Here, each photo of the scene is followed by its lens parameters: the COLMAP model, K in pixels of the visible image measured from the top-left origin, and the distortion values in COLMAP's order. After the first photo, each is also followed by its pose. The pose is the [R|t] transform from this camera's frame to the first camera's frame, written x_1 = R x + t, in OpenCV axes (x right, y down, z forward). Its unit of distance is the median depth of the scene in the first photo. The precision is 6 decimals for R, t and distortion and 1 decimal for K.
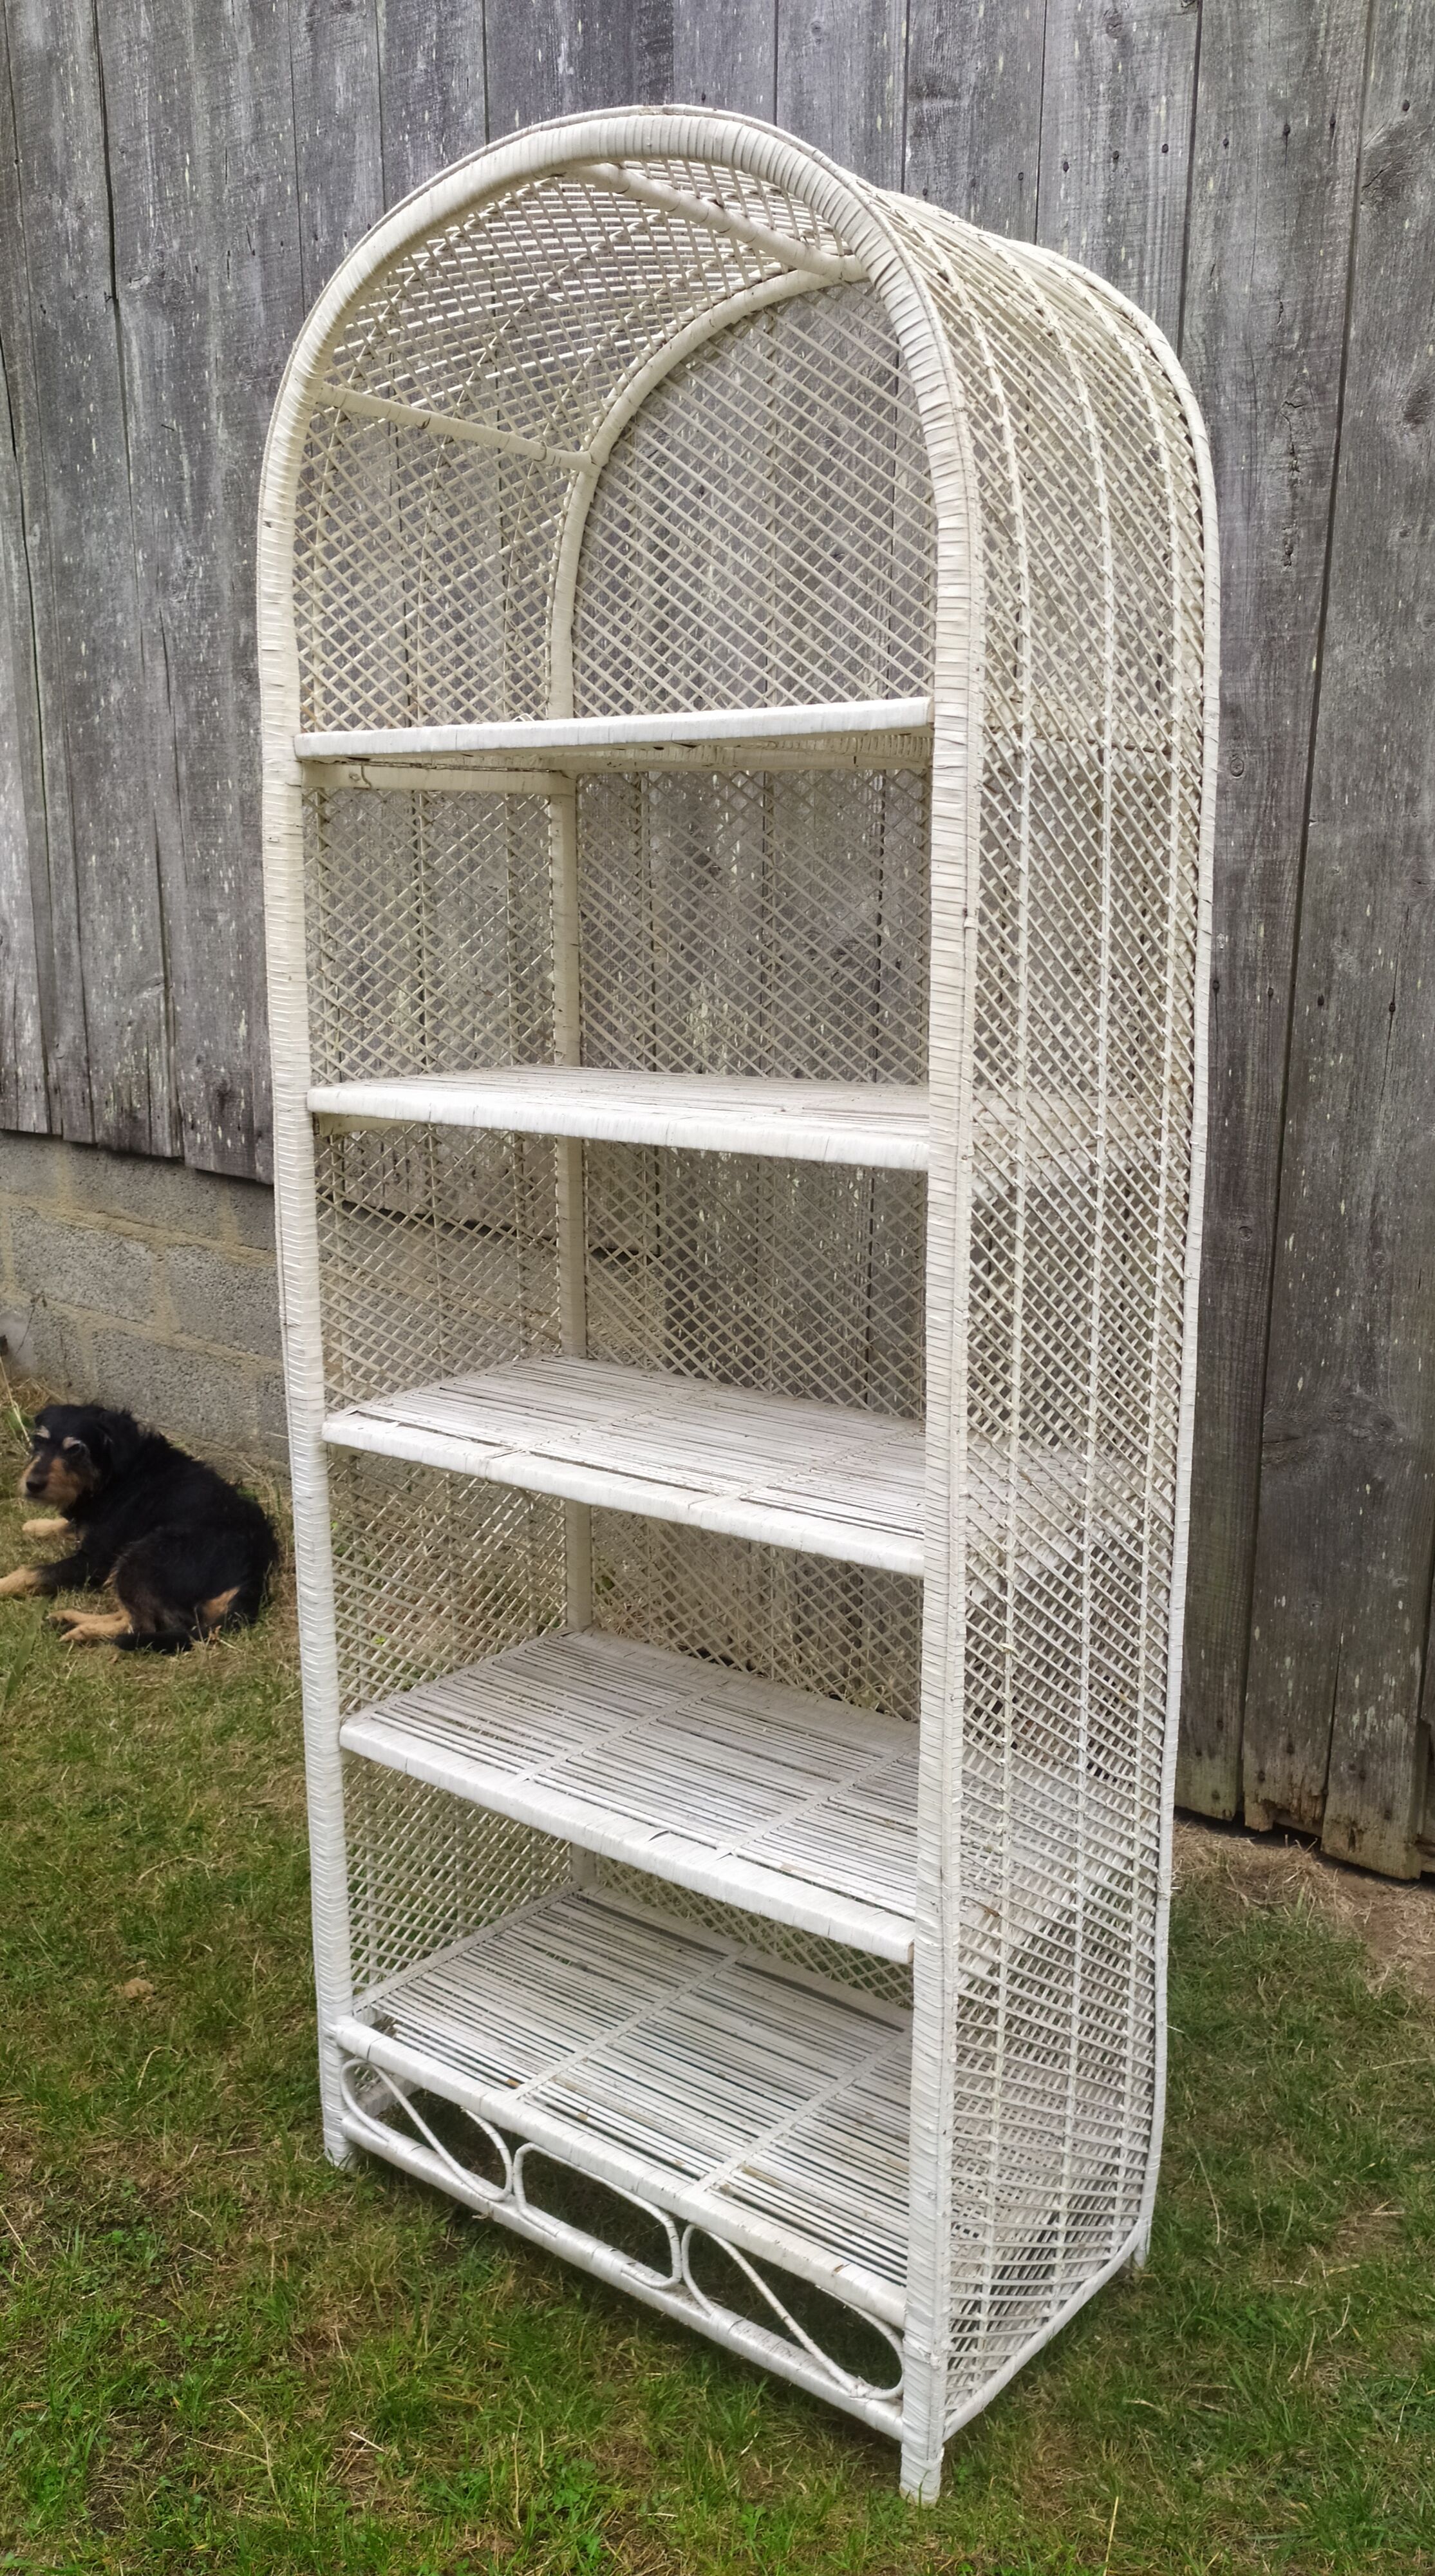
lens RADIAL K [[2098.5, 0, 803.5], [0, 2098.5, 1306.9], [0, 0, 1]] dist [0.074874, -0.076253]
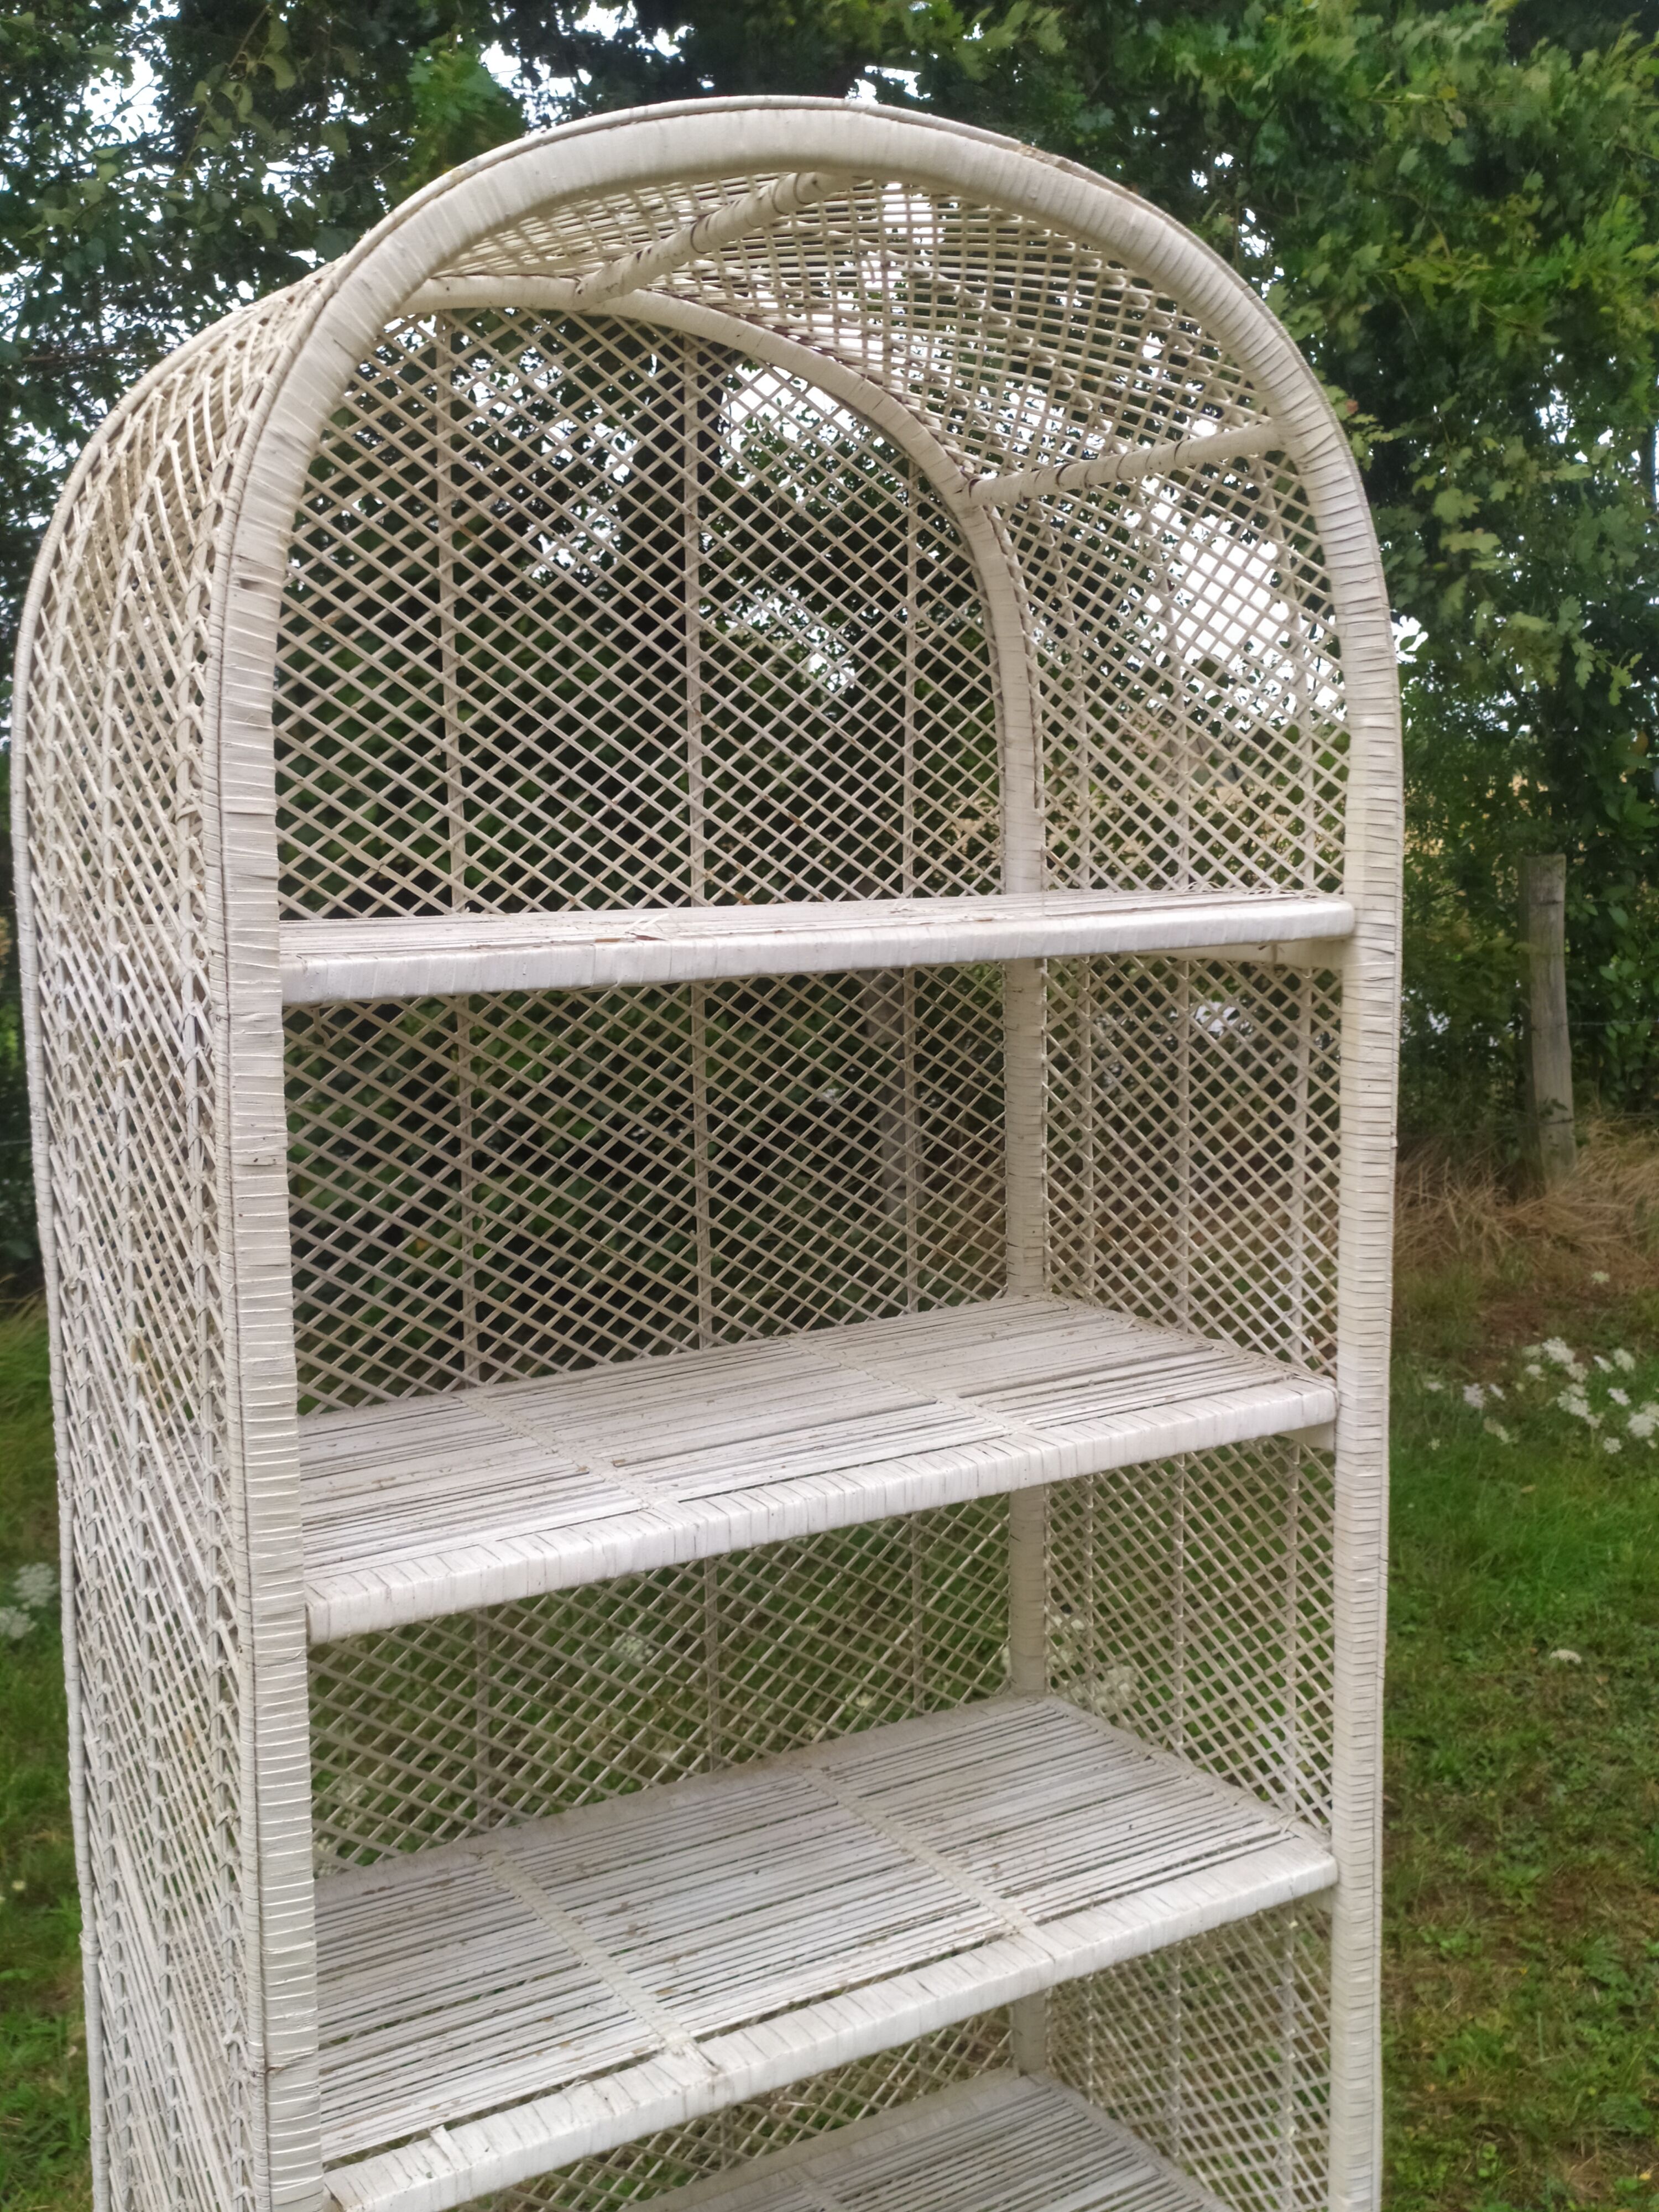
lens RADIAL K [[2336.2, 0, 820.9], [0, 2336.2, 1103.2], [0, 0, 1]] dist [0.045564, 0.000000]
pose [[0.359695, -0.135457, 0.923185, -0.736715], [0.206075, 0.976507, 0.062989, -0.244696], [-0.910029, 0.167589, 0.379159, 0.655619]]
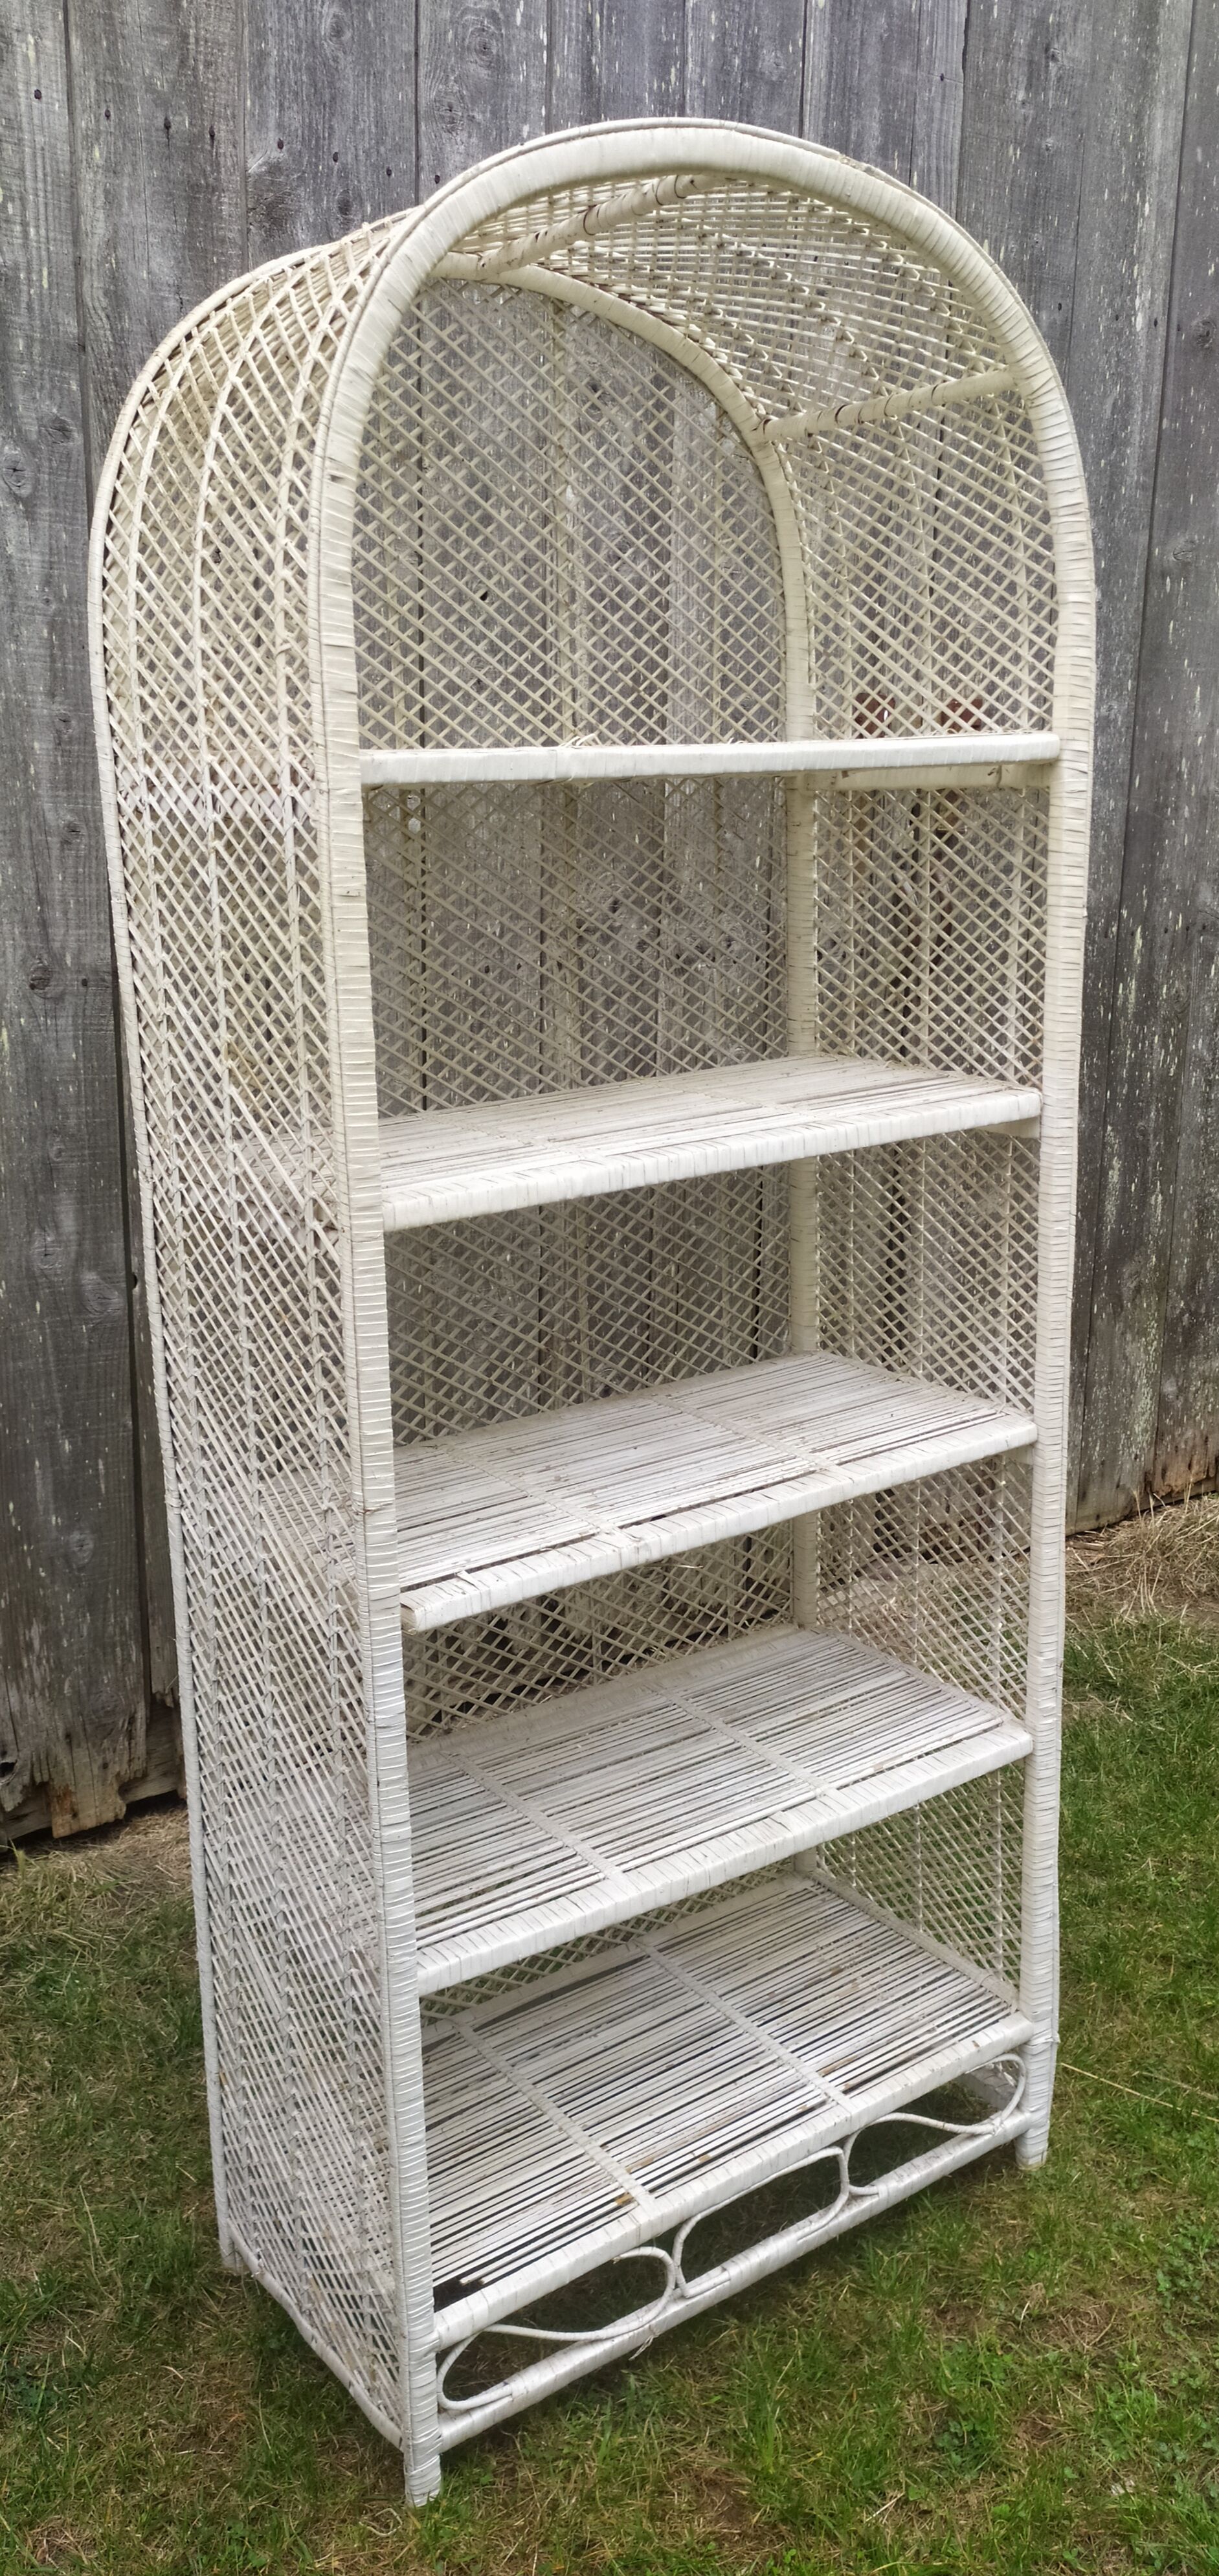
lens RADIAL K [[2100.7, 0, 633.0], [0, 2100.7, 1305.9], [0, 0, 1]] dist [0.064725, -0.060615]
pose [[0.288160, -0.252533, 0.923683, -0.969695], [0.220432, 0.956188, 0.192652, -0.203887], [-0.931866, 0.148095, 0.331201, 0.677632]]
